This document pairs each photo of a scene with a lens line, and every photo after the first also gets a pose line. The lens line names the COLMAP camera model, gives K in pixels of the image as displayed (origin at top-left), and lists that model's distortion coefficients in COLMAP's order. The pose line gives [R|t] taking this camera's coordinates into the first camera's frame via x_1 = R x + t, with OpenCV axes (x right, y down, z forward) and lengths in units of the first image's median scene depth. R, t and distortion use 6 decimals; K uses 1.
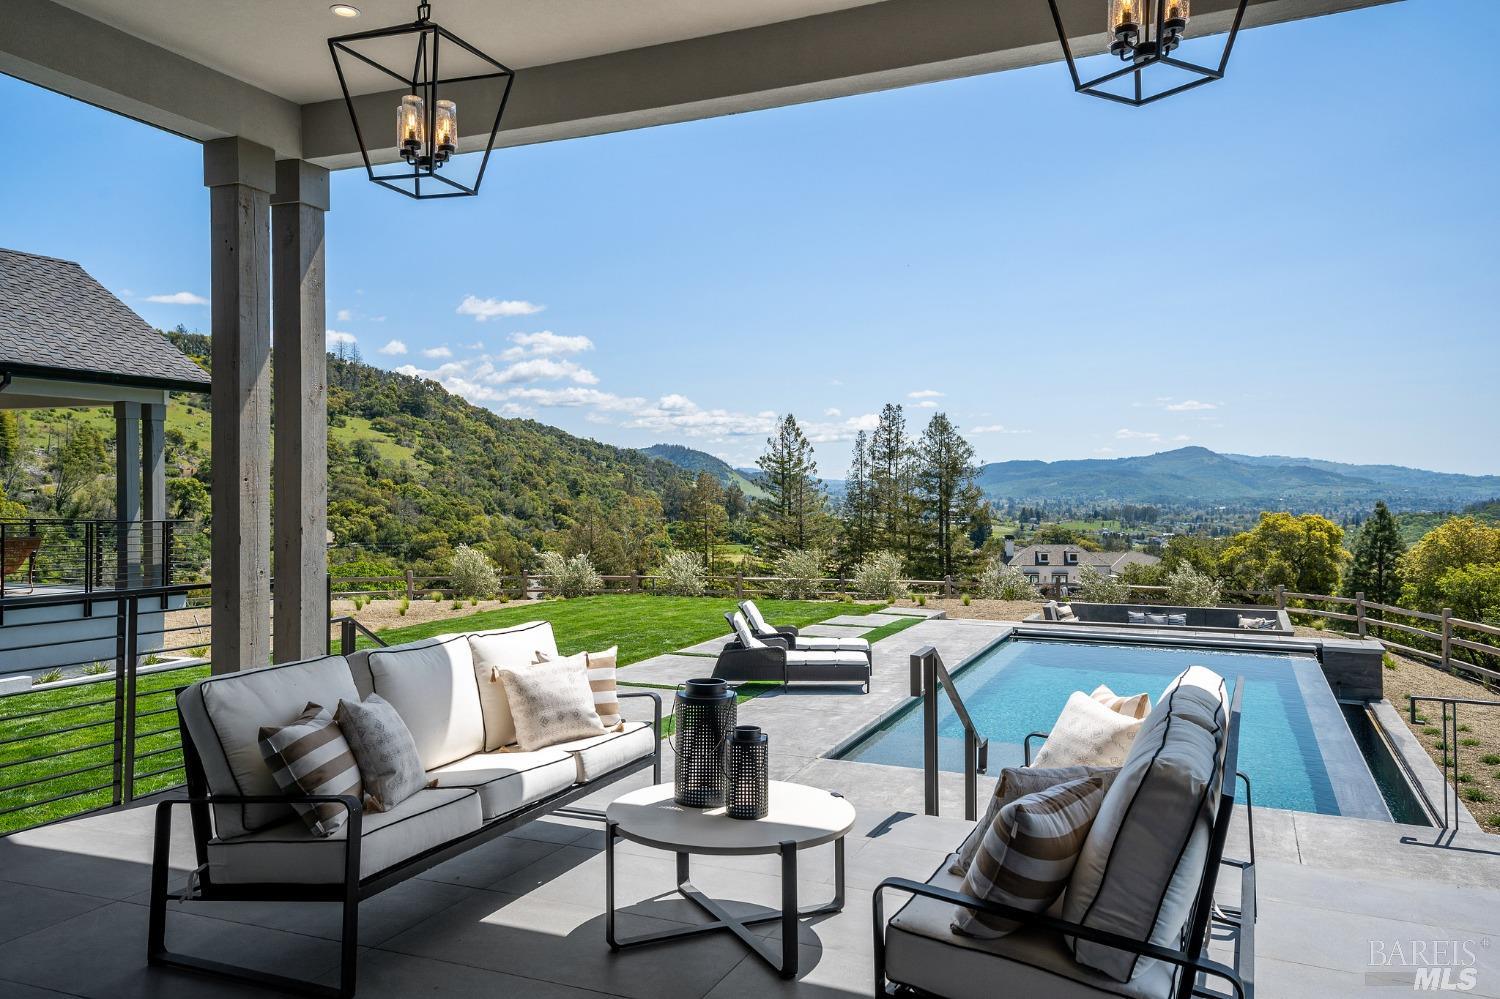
lens RADIAL K [[1105.6, 0, 749.3], [0, 1105.6, 496.2], [0, 0, 1]] dist [0.074368, -0.002828]
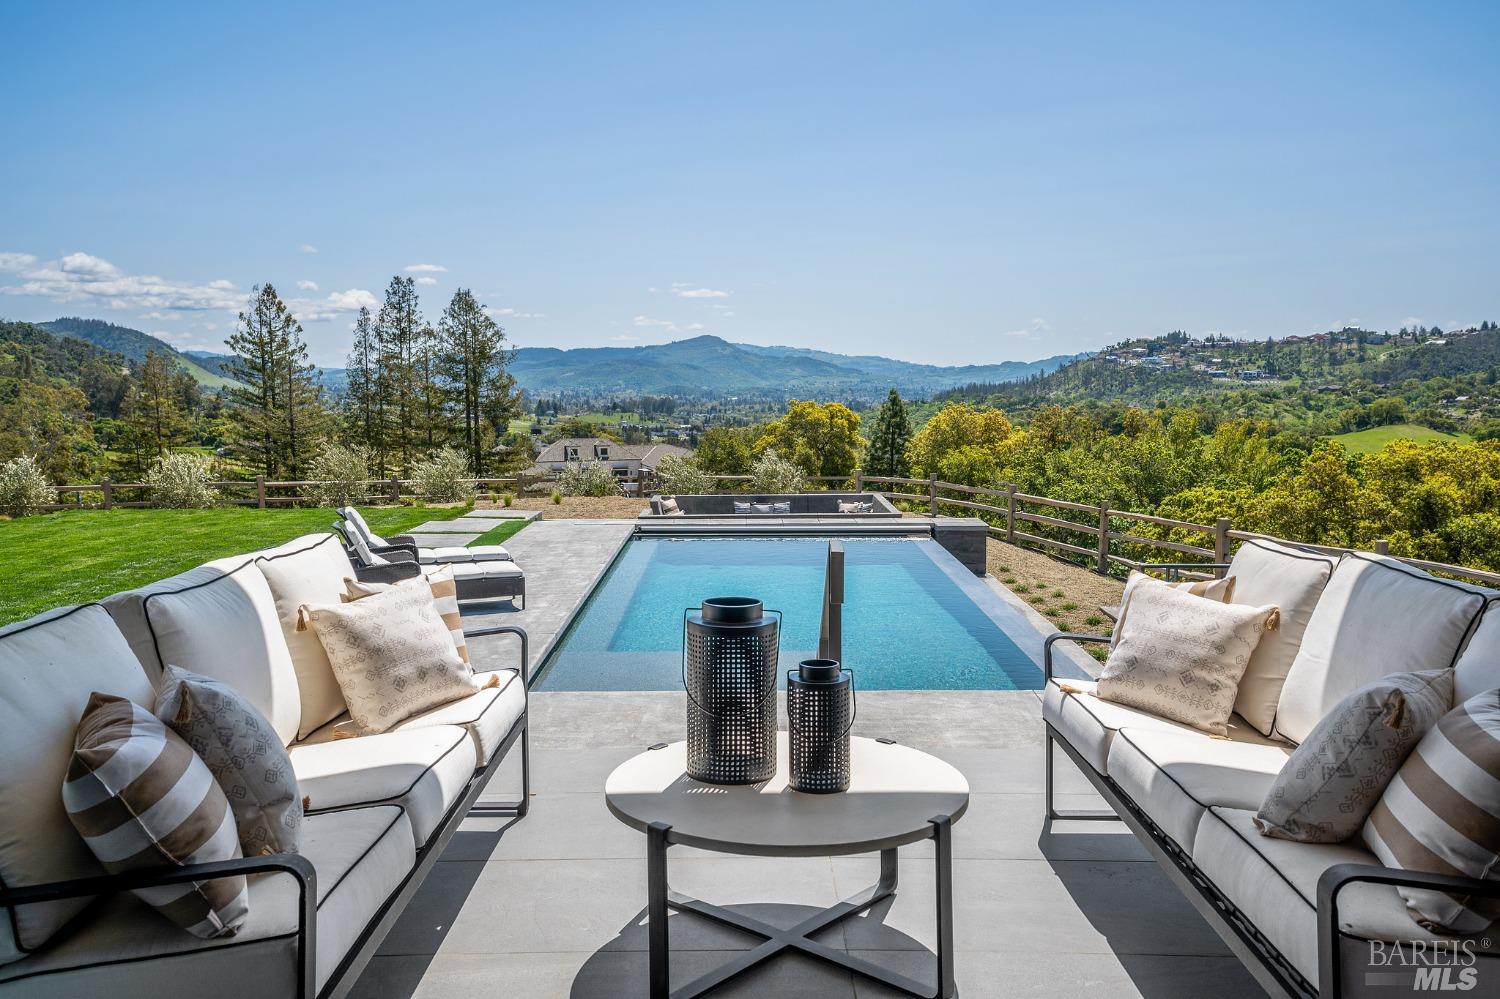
lens RADIAL K [[1216.1, 0, 752.2], [0, 1216.1, 504.5], [0, 0, 1]] dist [0.095322, 0.008033]
pose [[0.914425, -0.042211, 0.402547, -0.011199], [0.003633, 0.995363, 0.096120, 0.001249], [-0.404738, -0.086432, 0.910339, 0.011078]]
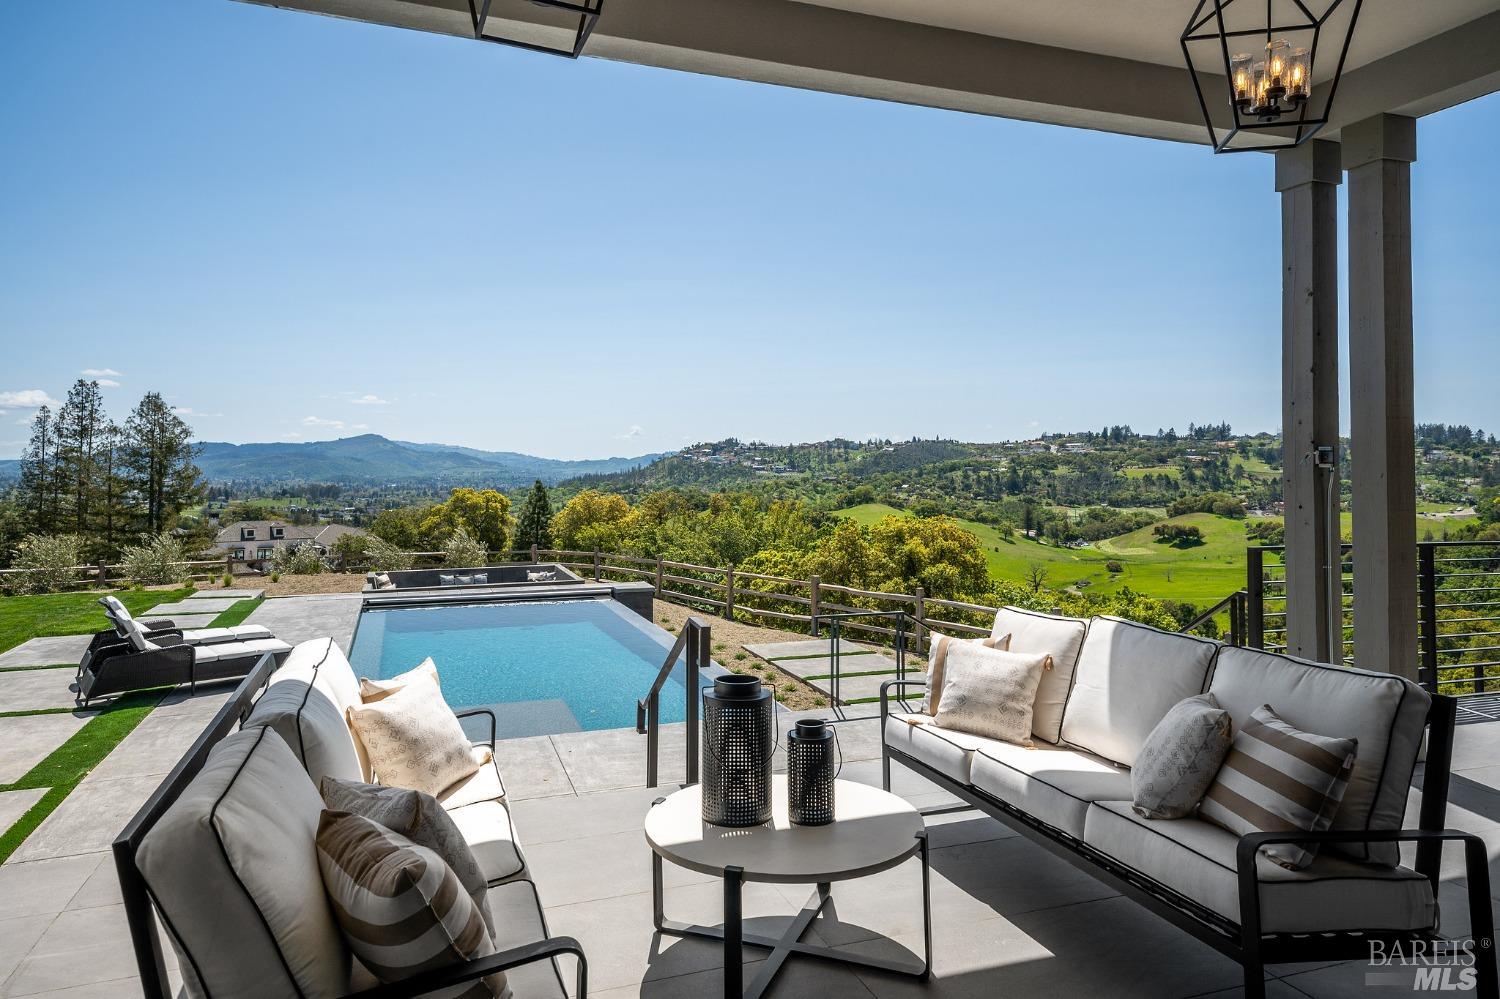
lens RADIAL K [[935.6, 0, 740.9], [0, 935.6, 442.3], [0, 0, 1]] dist [0.026155, 0.001421]
pose [[0.726394, 0.022377, 0.686914, -0.019043], [0.002056, 0.999395, -0.034732, 0.000174], [-0.687276, 0.026641, 0.725908, 0.015581]]
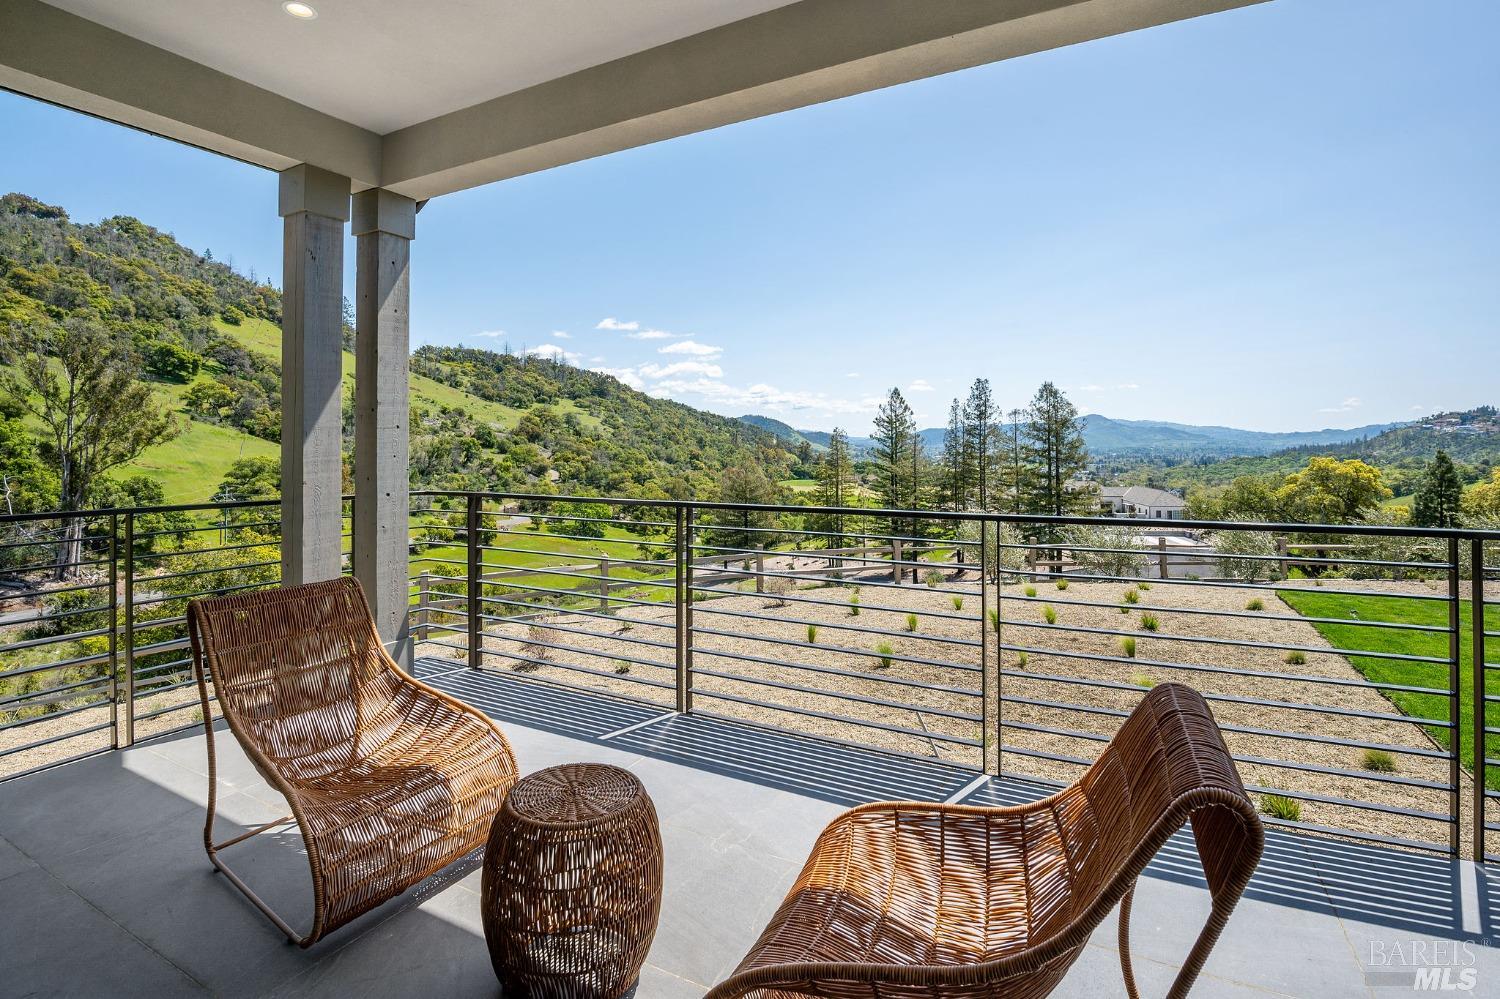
lens RADIAL K [[693.8, 0, 748.6], [0, 693.8, 458.3], [0, 0, 1]] dist [-0.031245, -0.000200]
pose [[0.997832, -0.003270, -0.065727, -0.087854], [0.004230, 0.999886, 0.014482, 0.000572], [0.065672, -0.014728, 0.997733, 0.126846]]
